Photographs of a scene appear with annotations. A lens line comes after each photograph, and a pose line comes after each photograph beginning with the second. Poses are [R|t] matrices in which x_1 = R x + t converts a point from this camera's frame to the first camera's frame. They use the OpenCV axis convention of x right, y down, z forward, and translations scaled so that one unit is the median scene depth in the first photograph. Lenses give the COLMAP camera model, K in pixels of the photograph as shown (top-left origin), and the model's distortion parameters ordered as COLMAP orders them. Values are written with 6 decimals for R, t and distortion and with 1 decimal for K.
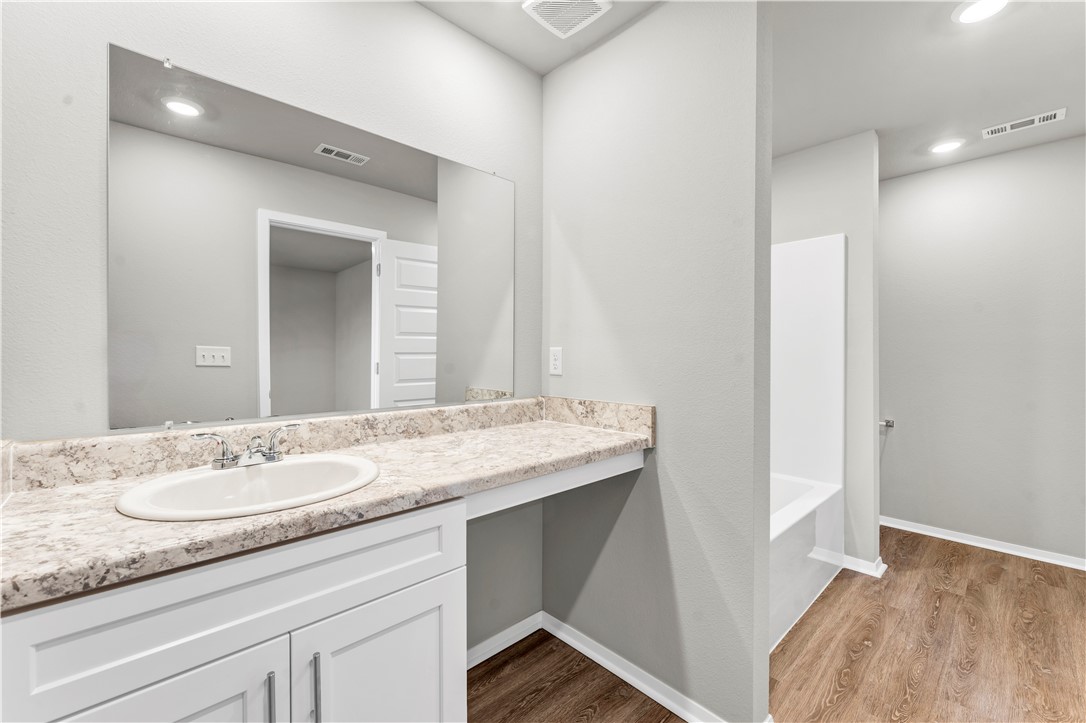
lens RADIAL K [[451.0, 0, 540.9], [0, 451.0, 349.8], [0, 0, 1]] dist [-0.000651, -0.000133]
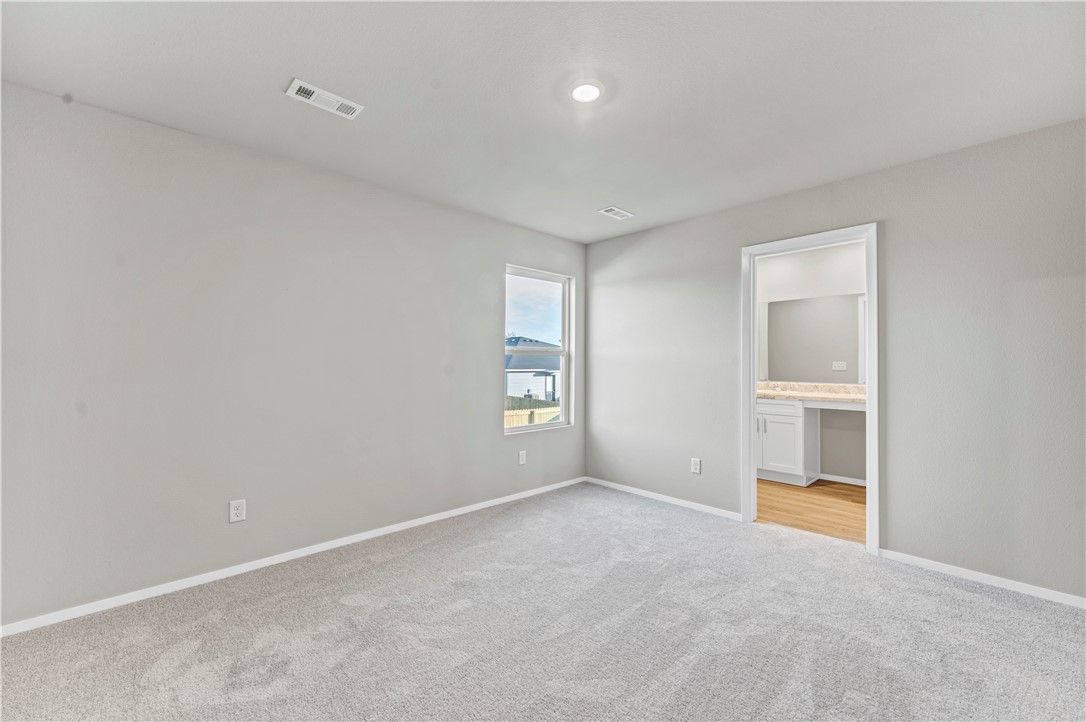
lens RADIAL K [[444.7, 0, 543.0], [0, 444.7, 361.0], [0, 0, 1]] dist [-0.000055, -0.000049]
pose [[-0.000978, -0.004900, -0.999988, 2.847810], [0.007692, 0.999958, -0.004907, -0.023185], [0.999970, -0.007697, -0.000941, -0.990534]]
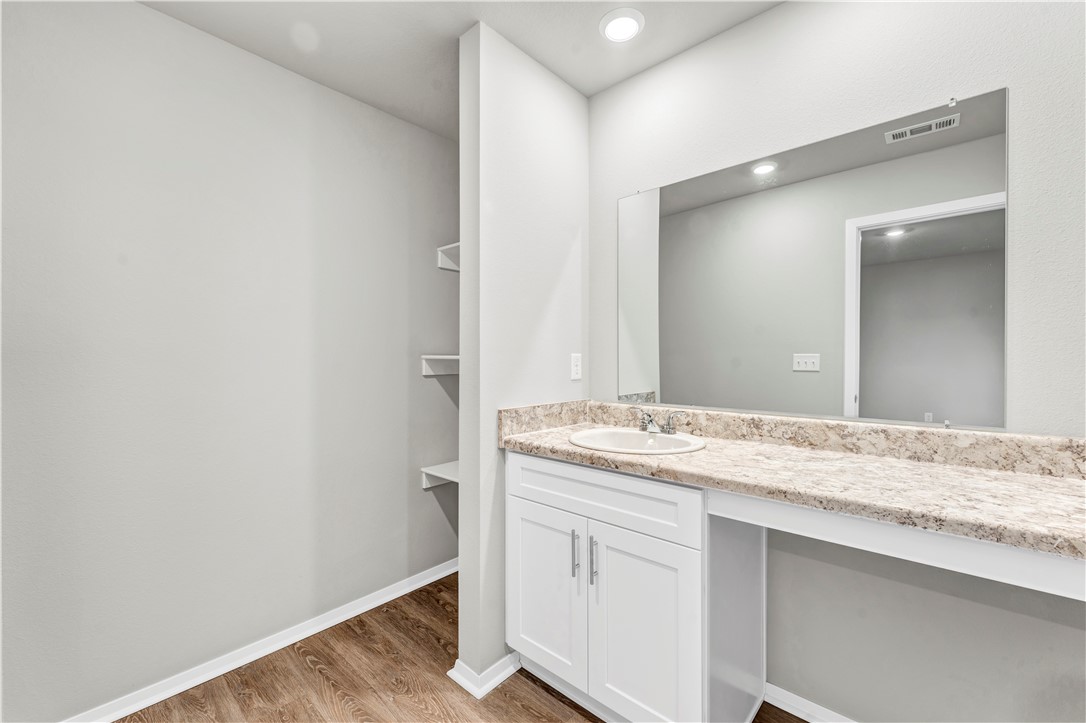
lens RADIAL K [[444.7, 0, 543.0], [0, 444.7, 361.5], [0, 0, 1]] dist [-0.000055, -0.000049]
pose [[0.080041, 0.003313, -0.996786, 0.656019], [0.010923, 0.999932, 0.004201, 0.001147], [0.996732, -0.011224, 0.079999, 0.386722]]
